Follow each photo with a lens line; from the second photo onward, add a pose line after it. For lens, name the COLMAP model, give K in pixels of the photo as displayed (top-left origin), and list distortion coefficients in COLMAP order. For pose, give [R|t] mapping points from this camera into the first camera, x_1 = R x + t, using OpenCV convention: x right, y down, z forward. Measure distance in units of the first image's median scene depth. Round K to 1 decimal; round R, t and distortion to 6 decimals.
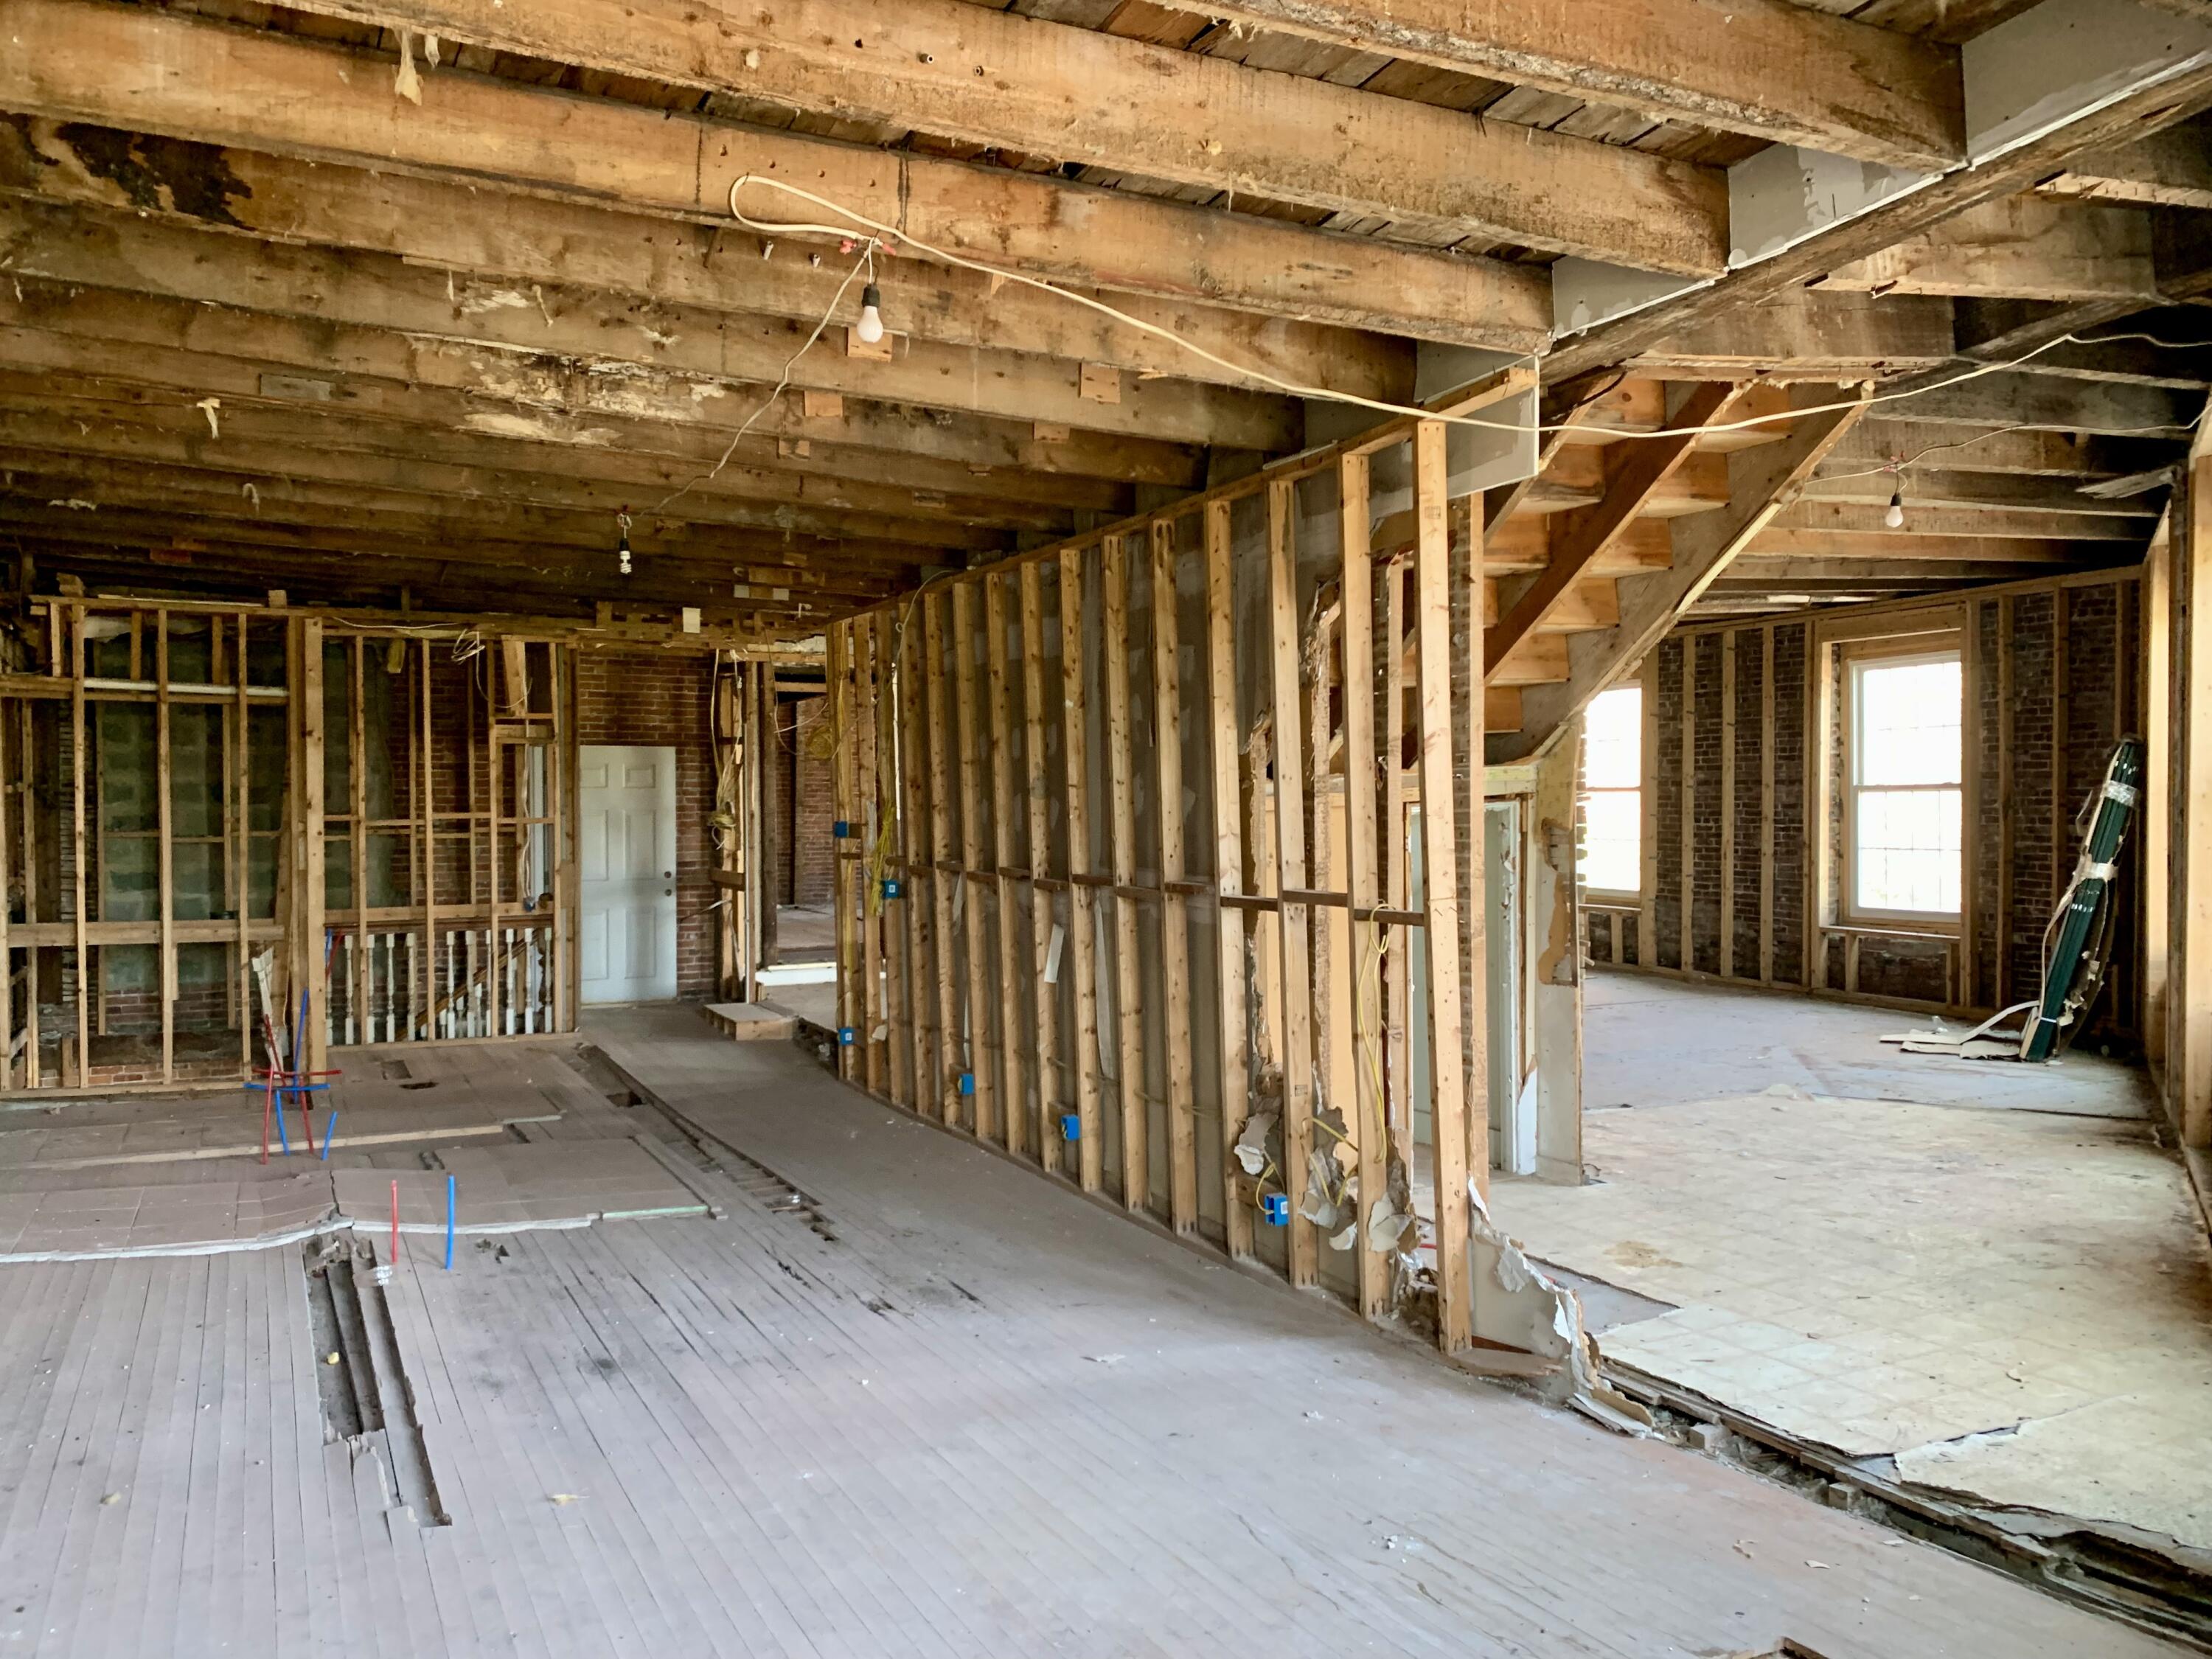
lens RADIAL K [[1699.9, 0, 1087.6], [0, 1699.9, 819.7], [0, 0, 1]] dist [0.048989, -0.073955]
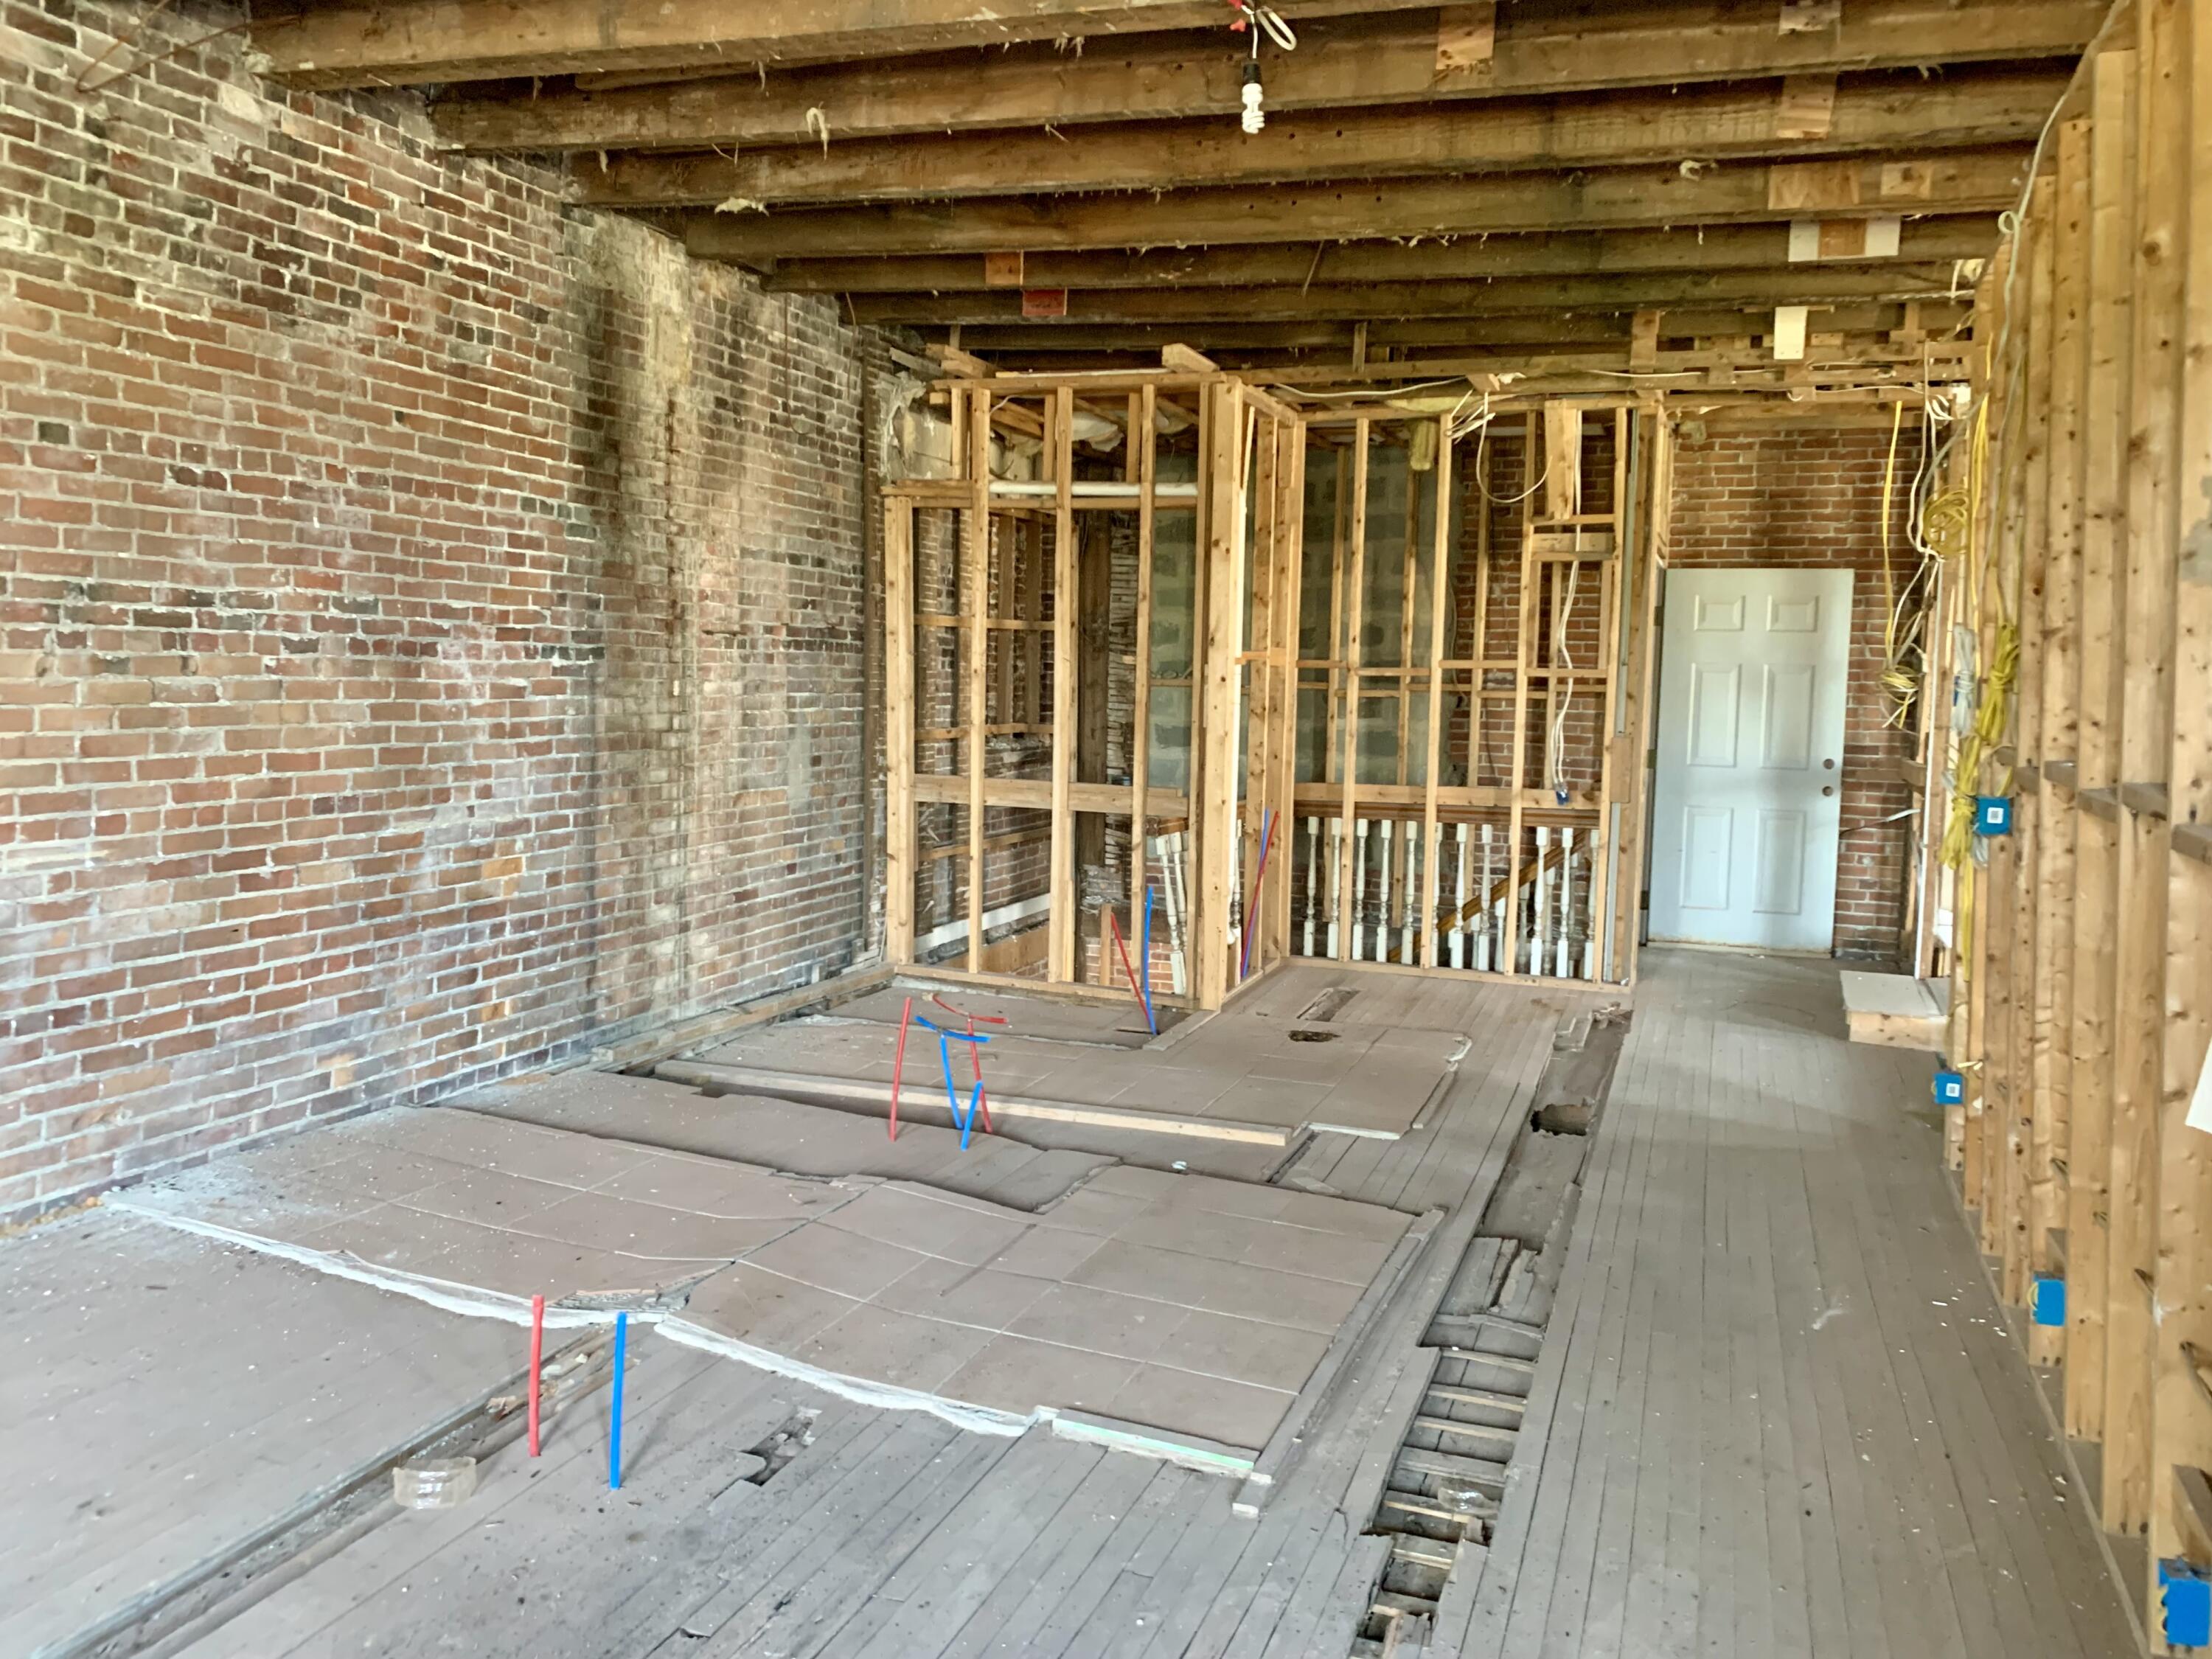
lens RADIAL K [[1699.9, 0, 1087.6], [0, 1699.9, 819.7], [0, 0, 1]] dist [0.048989, -0.073955]
pose [[0.689990, 0.081780, -0.719184, 0.039306], [-0.030426, 0.995996, 0.084066, 0.007574], [0.723179, -0.036123, 0.689715, 0.379167]]
